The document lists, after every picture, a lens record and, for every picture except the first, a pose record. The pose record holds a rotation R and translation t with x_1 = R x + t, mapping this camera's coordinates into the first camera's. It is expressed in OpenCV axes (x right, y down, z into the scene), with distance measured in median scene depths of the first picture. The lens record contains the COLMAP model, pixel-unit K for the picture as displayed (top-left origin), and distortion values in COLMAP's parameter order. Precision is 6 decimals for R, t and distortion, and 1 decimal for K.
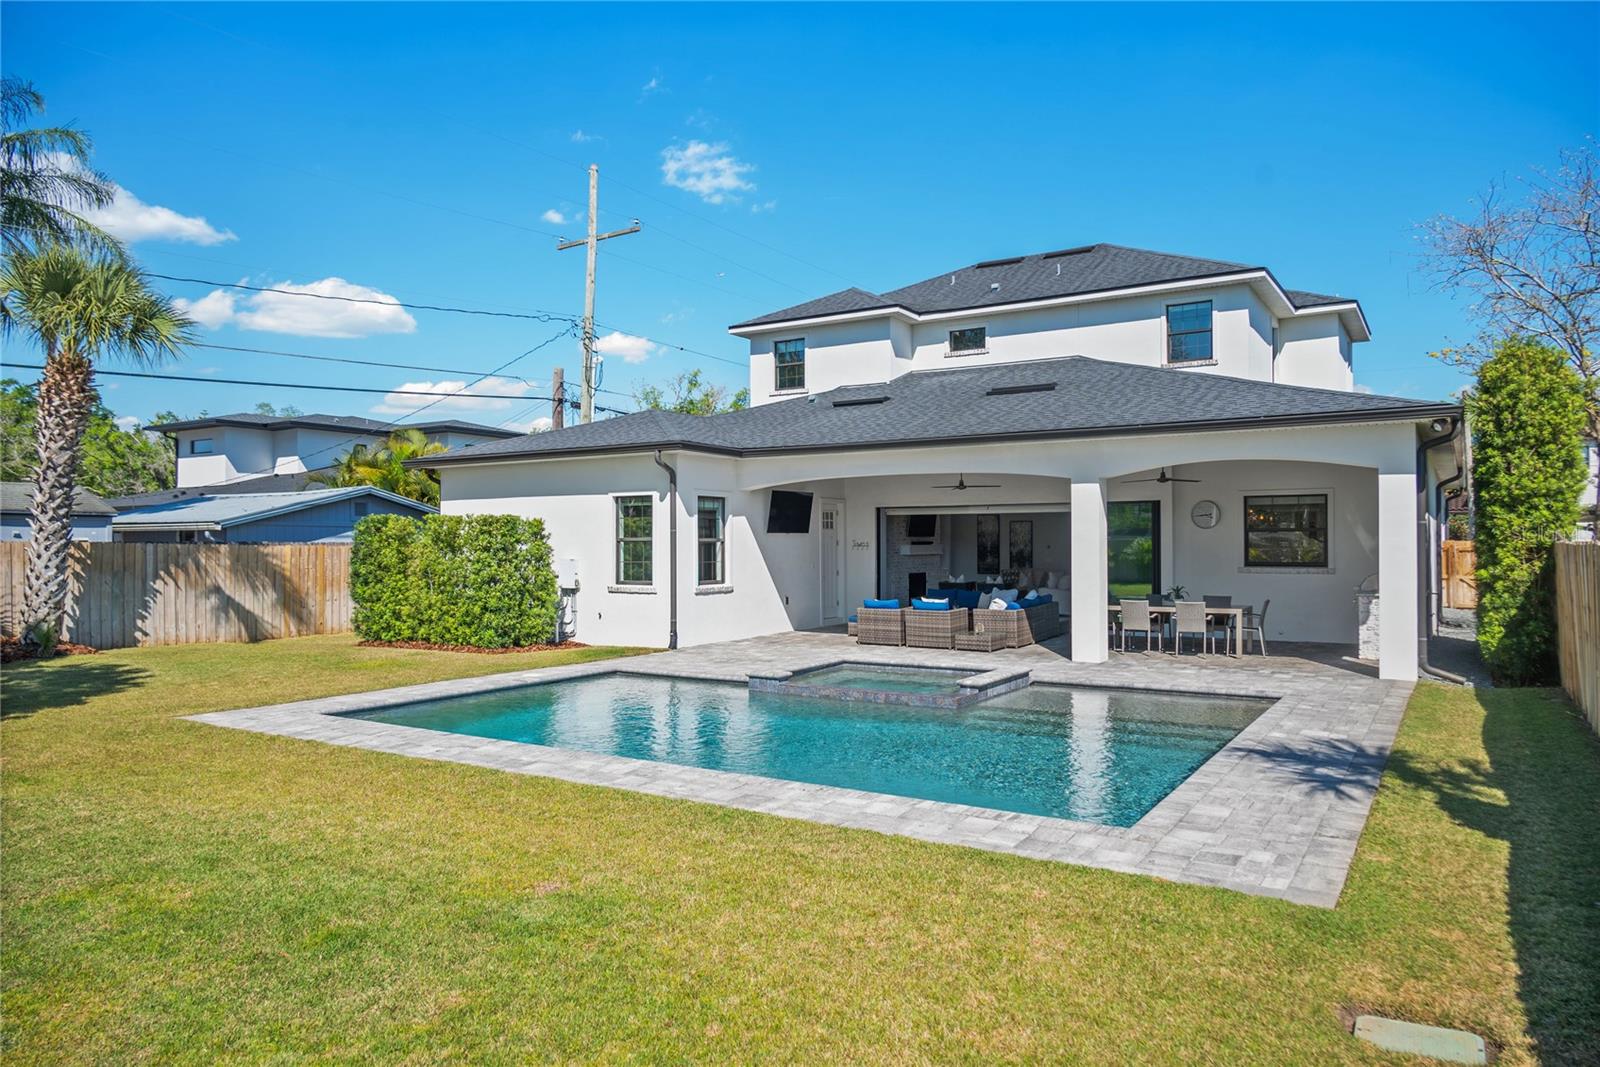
lens RADIAL K [[1064.7, 0, 803.9], [0, 1064.7, 534.3], [0, 0, 1]] dist [0.004854, 0.002116]
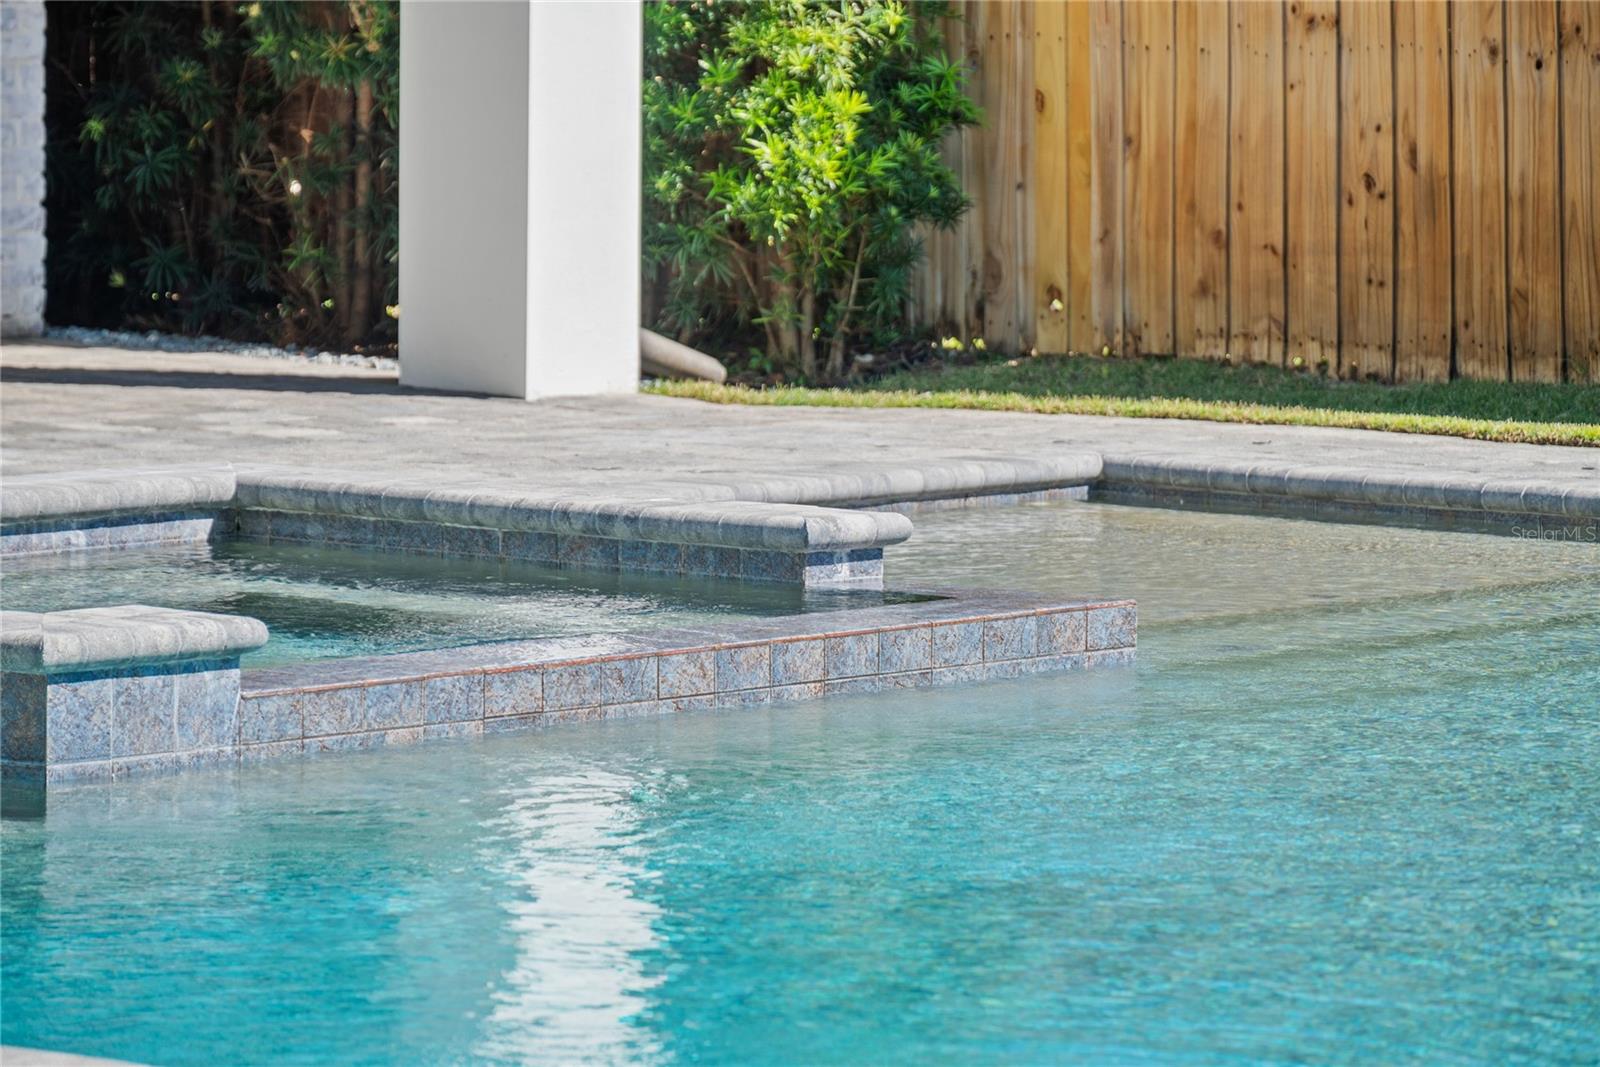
lens RADIAL K [[9338.9, 0, 799.9], [0, 9338.9, 533.5], [0, 0, 1]] dist [0.006171, 0.000000]
pose [[0.128779, -0.076690, 0.988703, -0.830015], [-0.017845, 0.996665, 0.079632, 0.020115], [-0.991513, -0.027898, 0.126981, 0.568199]]
